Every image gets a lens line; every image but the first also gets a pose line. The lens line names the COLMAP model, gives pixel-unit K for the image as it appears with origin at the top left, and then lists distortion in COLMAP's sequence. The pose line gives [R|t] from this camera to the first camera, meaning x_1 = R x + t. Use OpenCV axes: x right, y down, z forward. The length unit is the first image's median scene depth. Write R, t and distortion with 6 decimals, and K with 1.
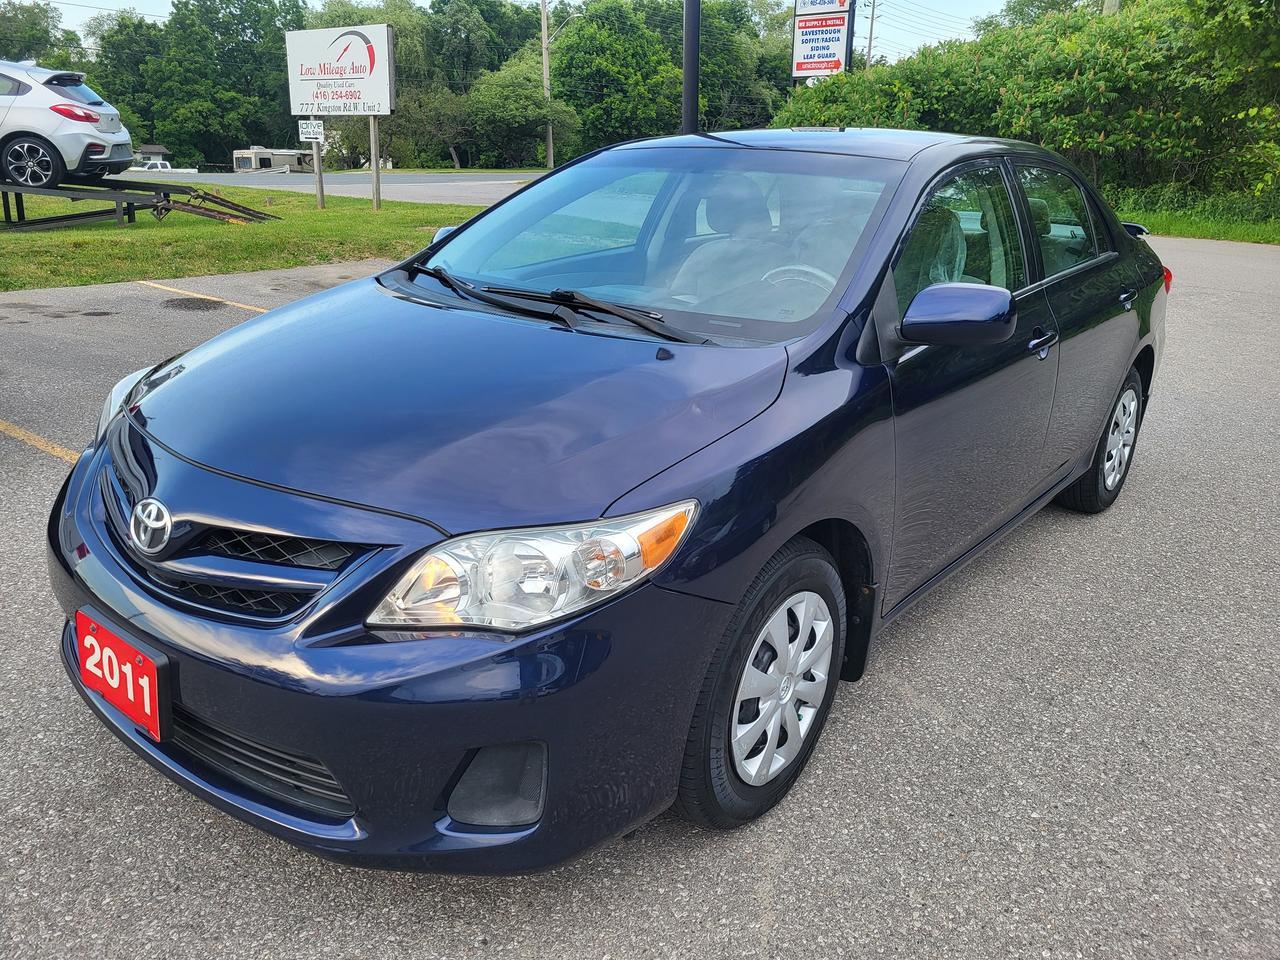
lens RADIAL K [[958.0, 0, 643.9], [0, 958.0, 457.4], [0, 0, 1]] dist [0.068412, -0.049910]
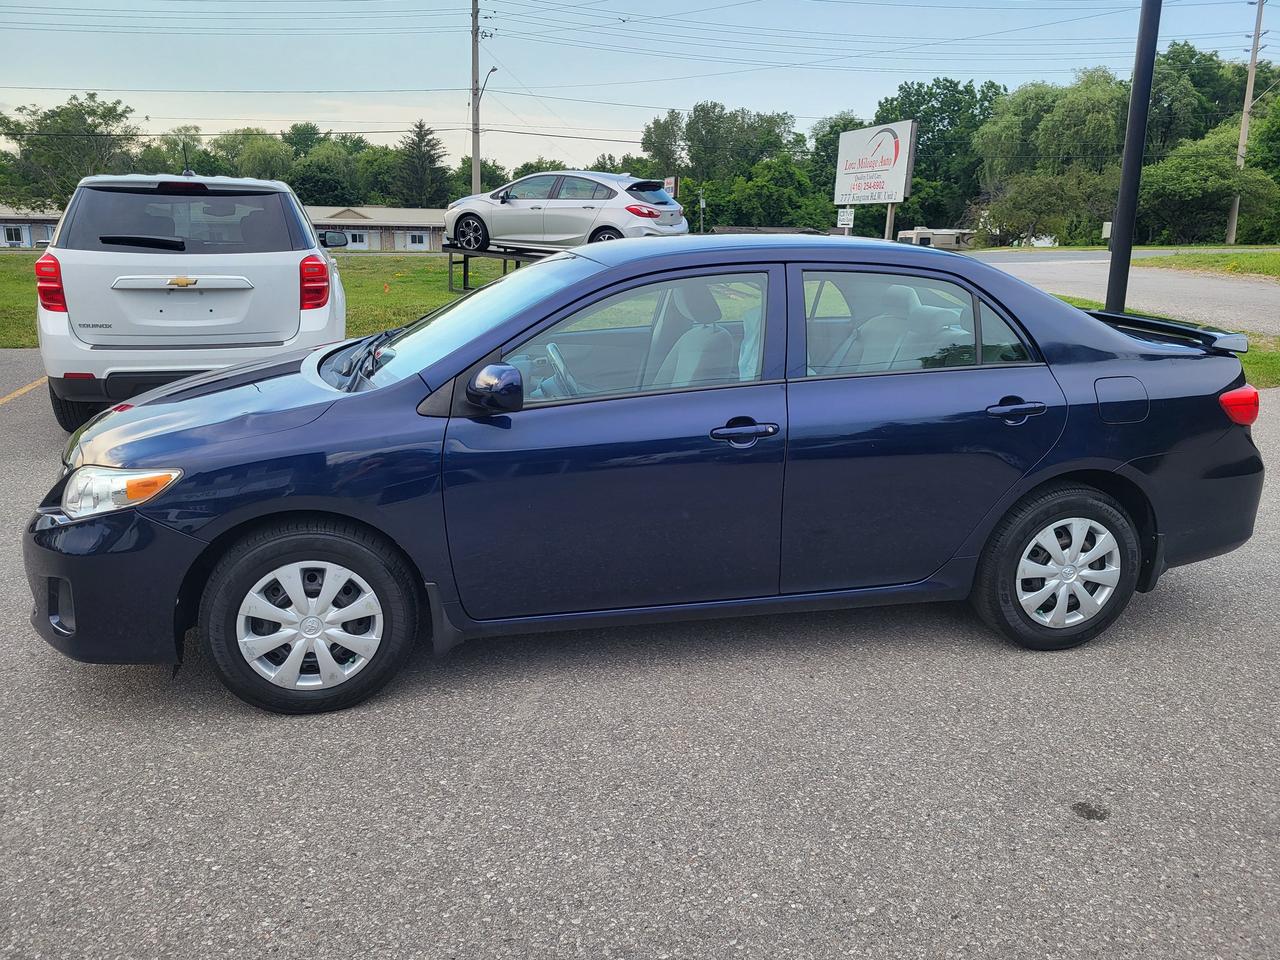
lens RADIAL K [[958.0, 0, 643.9], [0, 958.0, 457.4], [0, 0, 1]] dist [0.068412, -0.049910]
pose [[0.788959, 0.136173, -0.599167, 0.174503], [-0.180324, 0.983509, -0.013922, -0.010068], [0.587390, 0.119028, 0.800503, 0.013658]]
